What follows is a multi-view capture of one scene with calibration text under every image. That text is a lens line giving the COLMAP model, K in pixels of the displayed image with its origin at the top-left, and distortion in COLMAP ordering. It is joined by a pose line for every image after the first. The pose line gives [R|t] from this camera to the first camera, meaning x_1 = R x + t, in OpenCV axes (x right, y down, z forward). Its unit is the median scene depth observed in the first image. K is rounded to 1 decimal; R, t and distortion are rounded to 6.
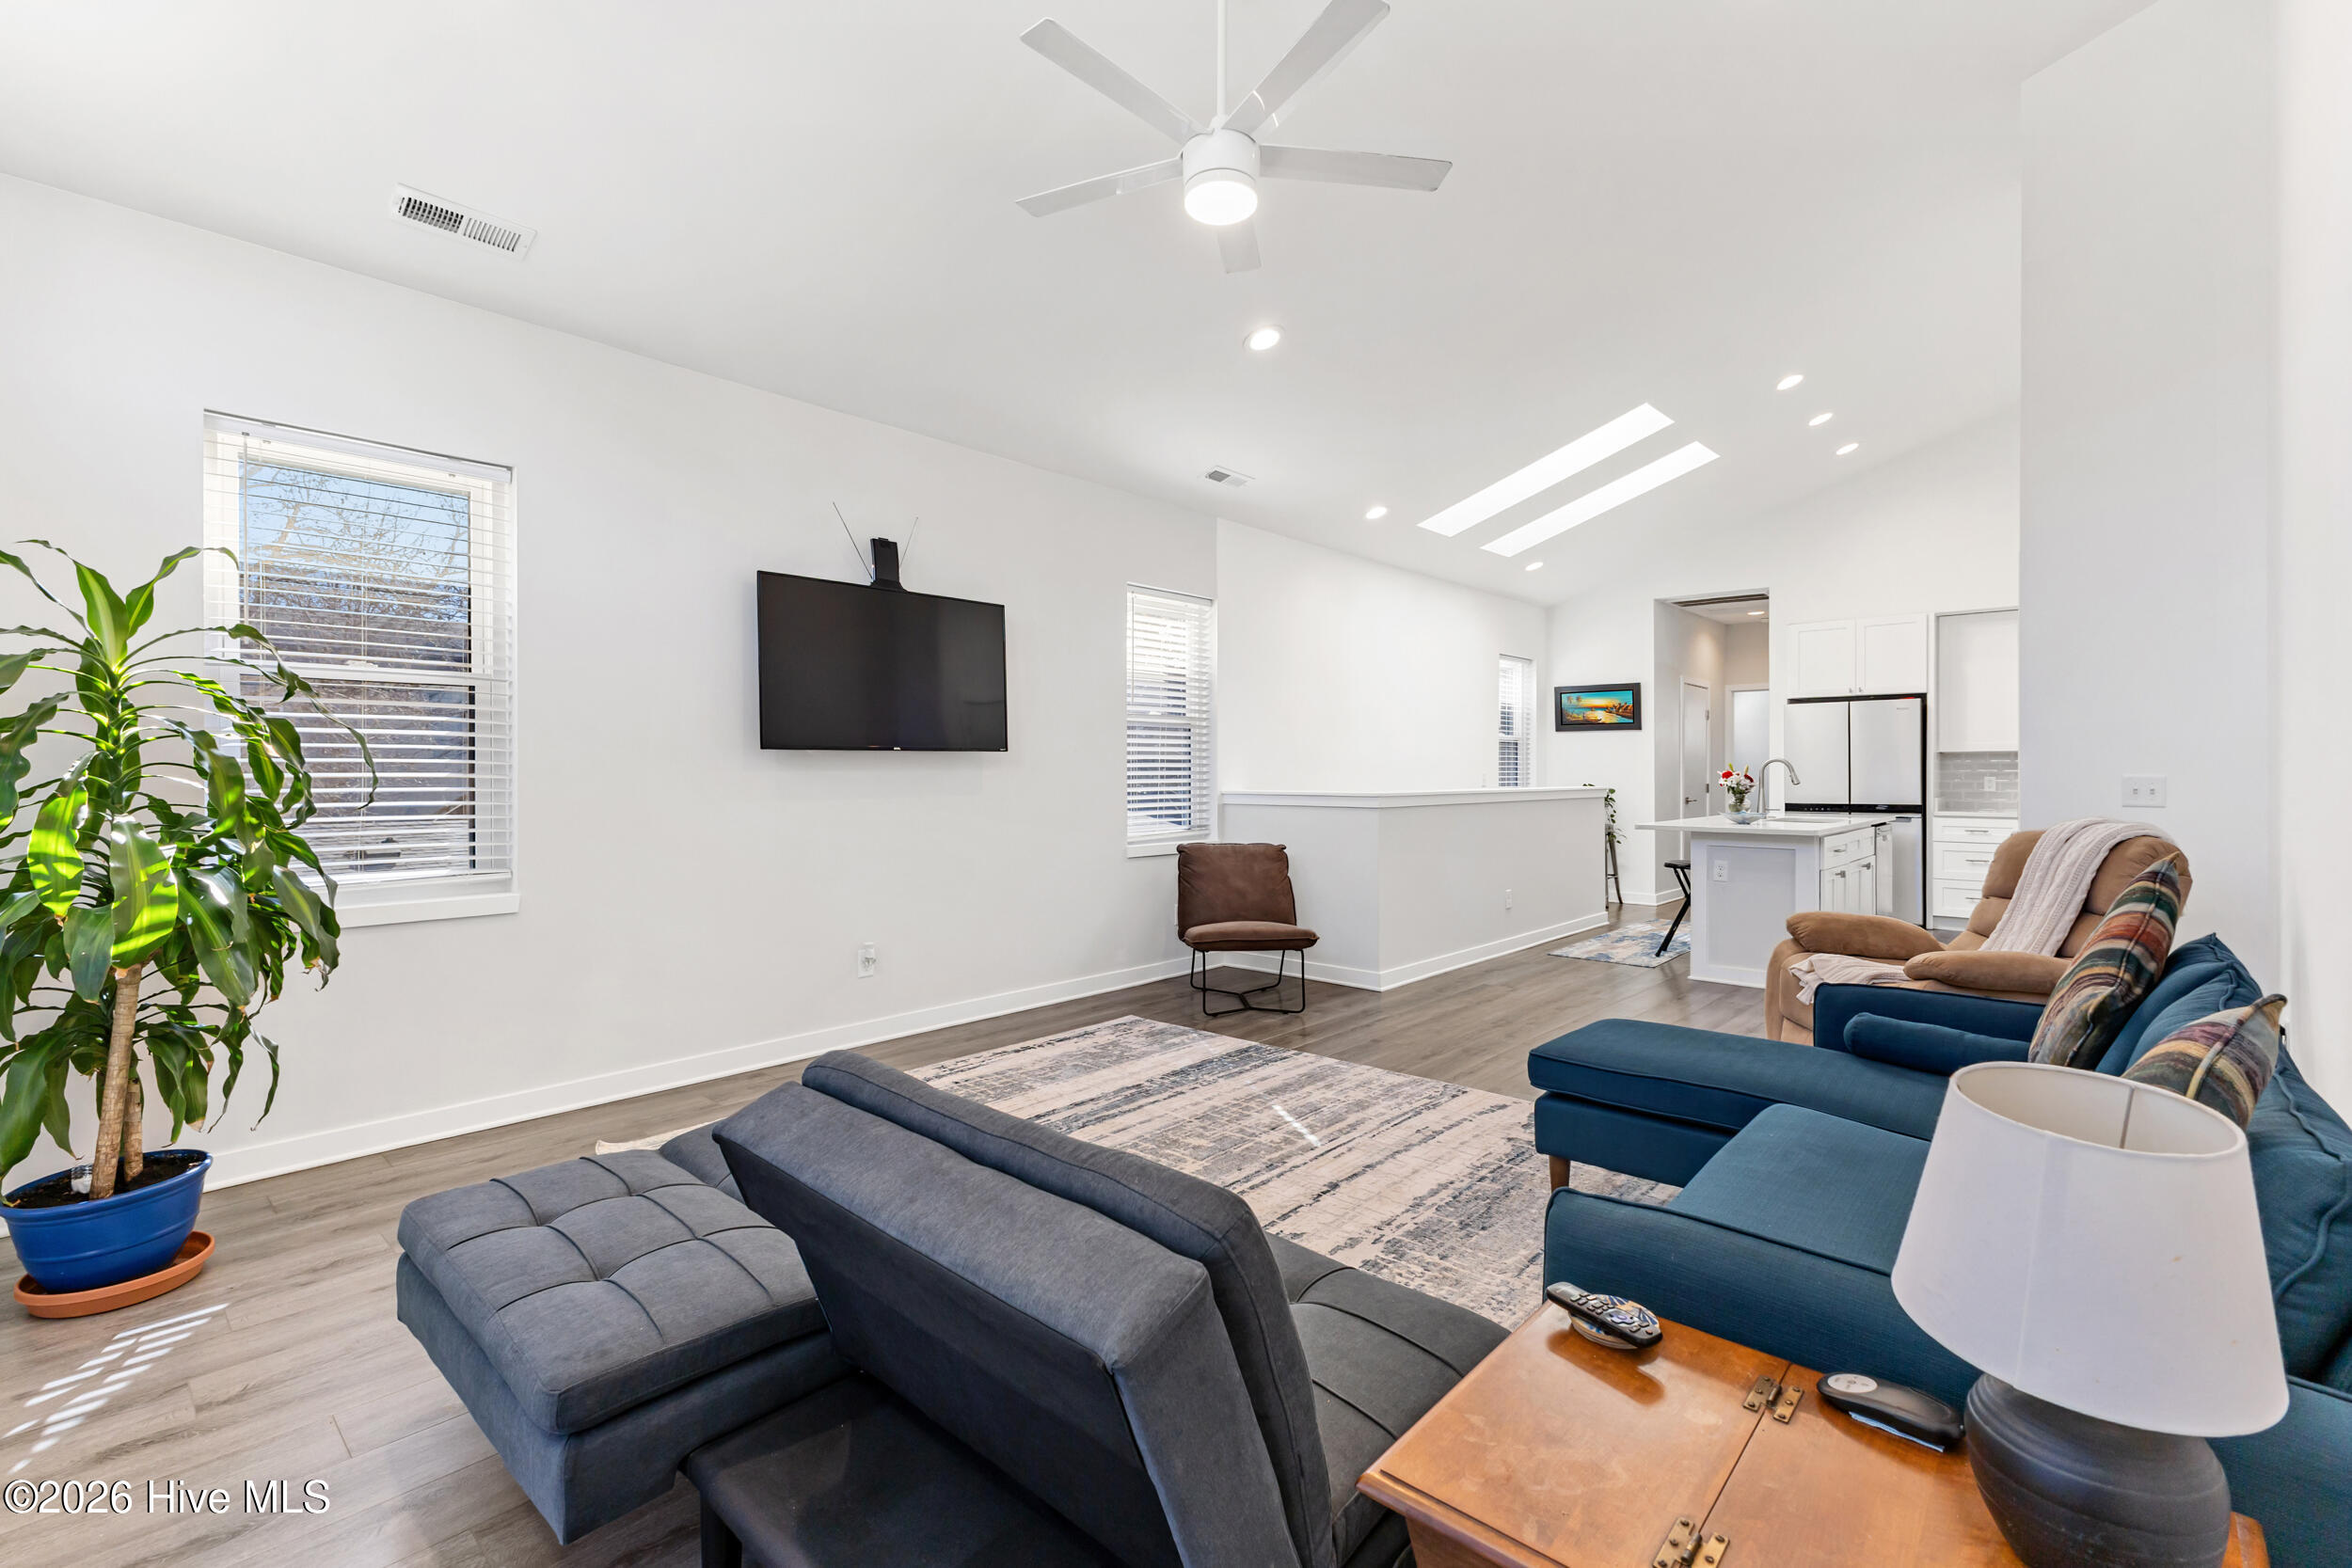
lens RADIAL K [[1028.6, 0, 1169.2], [0, 1028.6, 769.7], [0, 0, 1]] dist [0.007912, -0.000100]
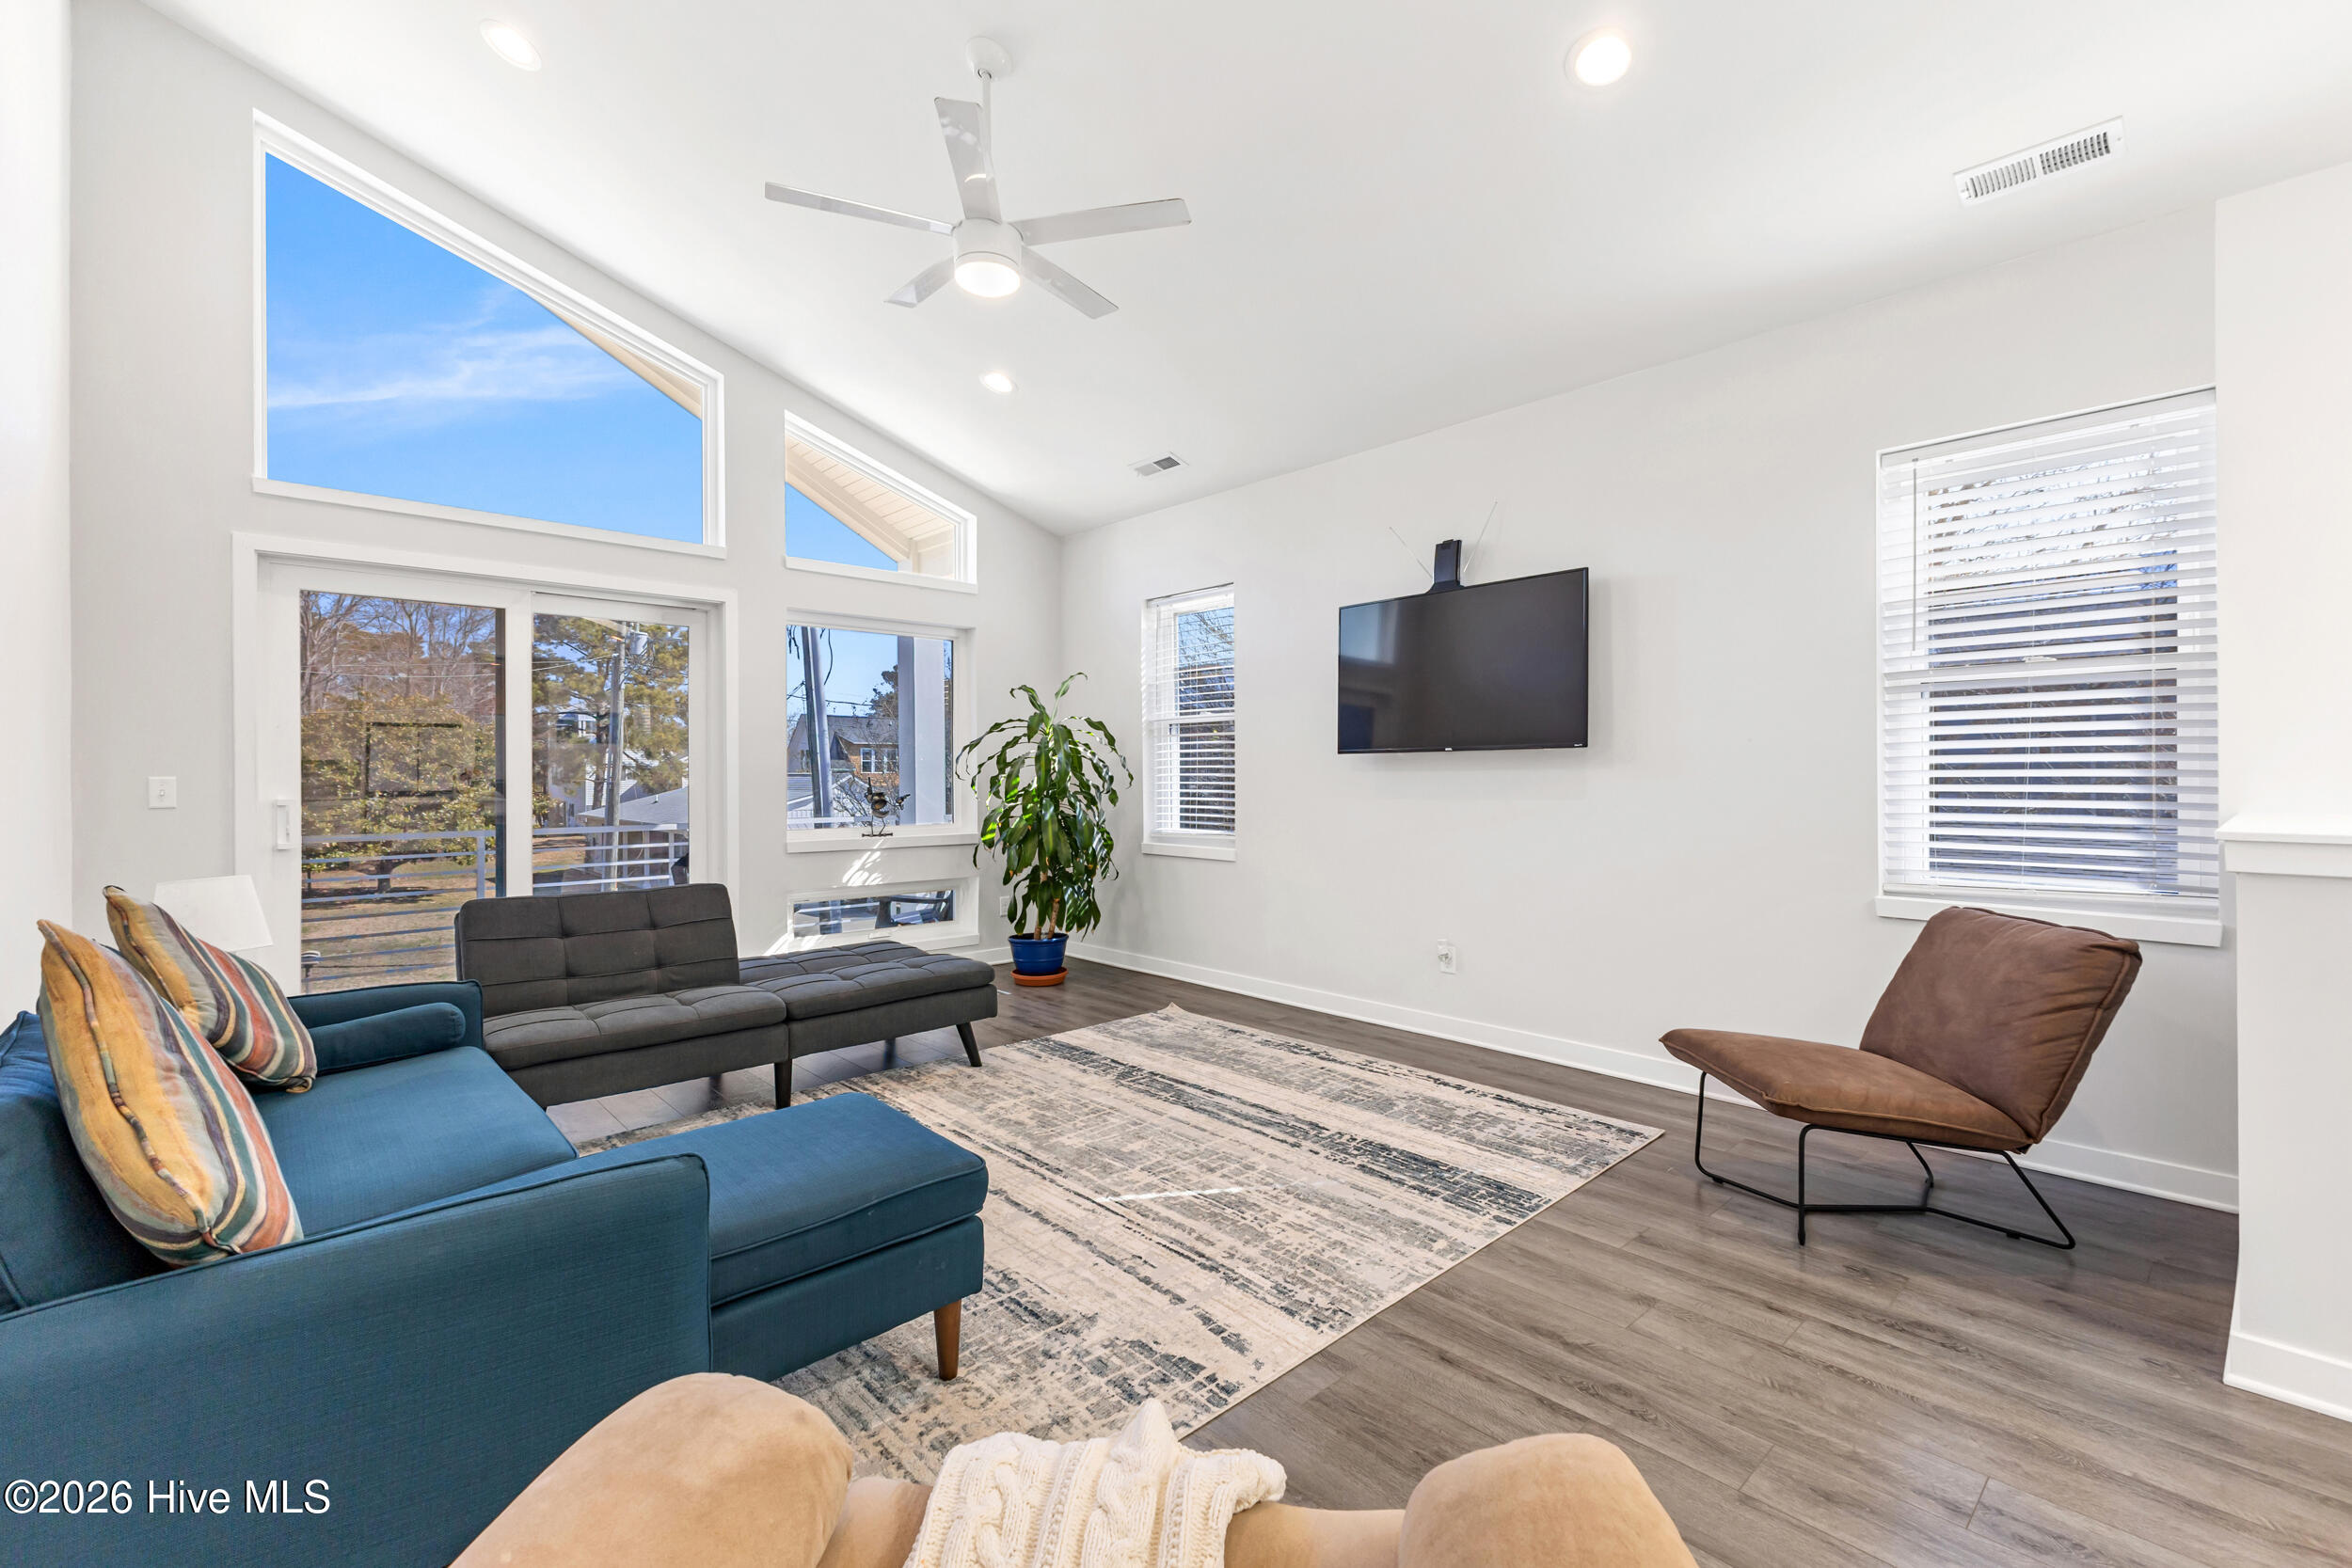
lens RADIAL K [[1006.6, 0, 1177.3], [0, 1006.6, 756.6], [0, 0, 1]] dist [0.011881, -0.005895]
pose [[-0.085405, -0.014814, -0.996236, 0.726357], [0.004893, 0.999871, -0.015287, 0.000952], [0.996334, -0.006181, -0.085322, 0.818489]]
